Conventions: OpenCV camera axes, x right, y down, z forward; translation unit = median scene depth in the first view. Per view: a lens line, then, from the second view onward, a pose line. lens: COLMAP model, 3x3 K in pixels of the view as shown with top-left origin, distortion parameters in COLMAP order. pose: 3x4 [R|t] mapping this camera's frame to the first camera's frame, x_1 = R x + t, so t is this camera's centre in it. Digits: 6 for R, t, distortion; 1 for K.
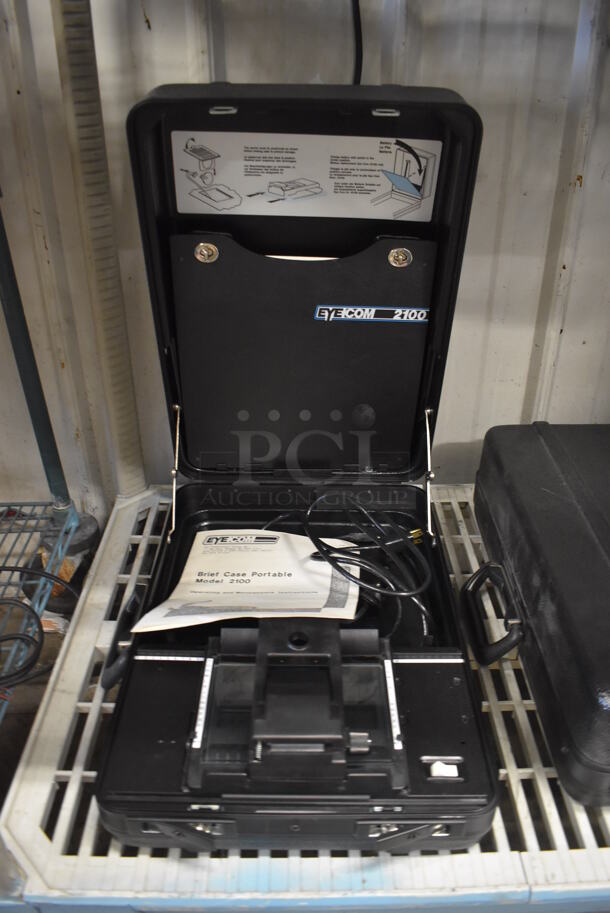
lens RADIAL K [[705.7, 0, 311.3], [0, 705.7, 470.3], [0, 0, 1]] dist [-0.092817, 0.006617]
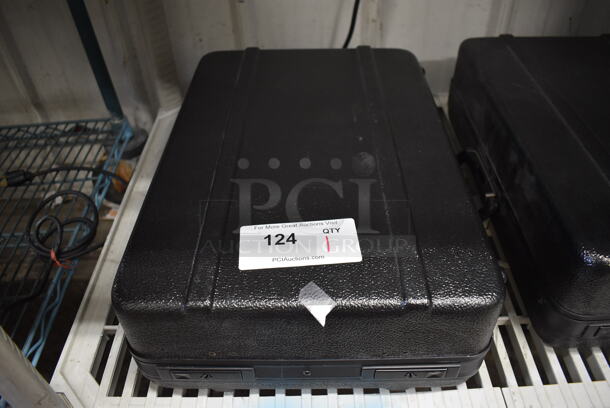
lens RADIAL K [[471.5, 0, 305.0], [0, 471.5, 204.0], [0, 0, 1]] dist [-0.092817, 0.006617]
pose [[0.999472, -0.020950, -0.024843, -0.000788], [0.025053, 0.983634, 0.178427, 0.094786], [0.020698, -0.178955, 0.983639, 0.252042]]
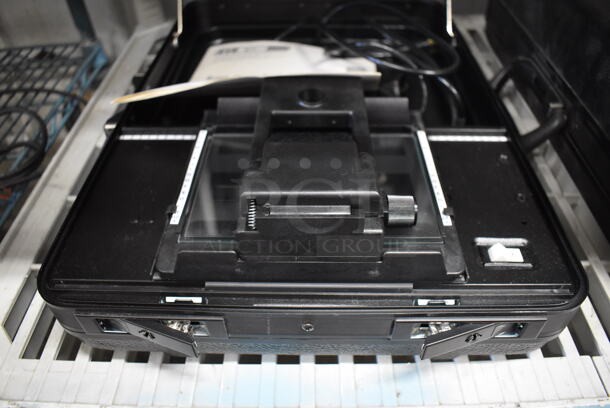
lens RADIAL K [[465.7, 0, 305.0], [0, 465.7, 204.0], [0, 0, 1]] dist [-0.095352, 0.004395]
pose [[0.999469, -0.003850, -0.032363, -0.008697], [0.010549, 0.977762, 0.209453, 0.242713], [0.030837, -0.209683, 0.977283, 0.460015]]
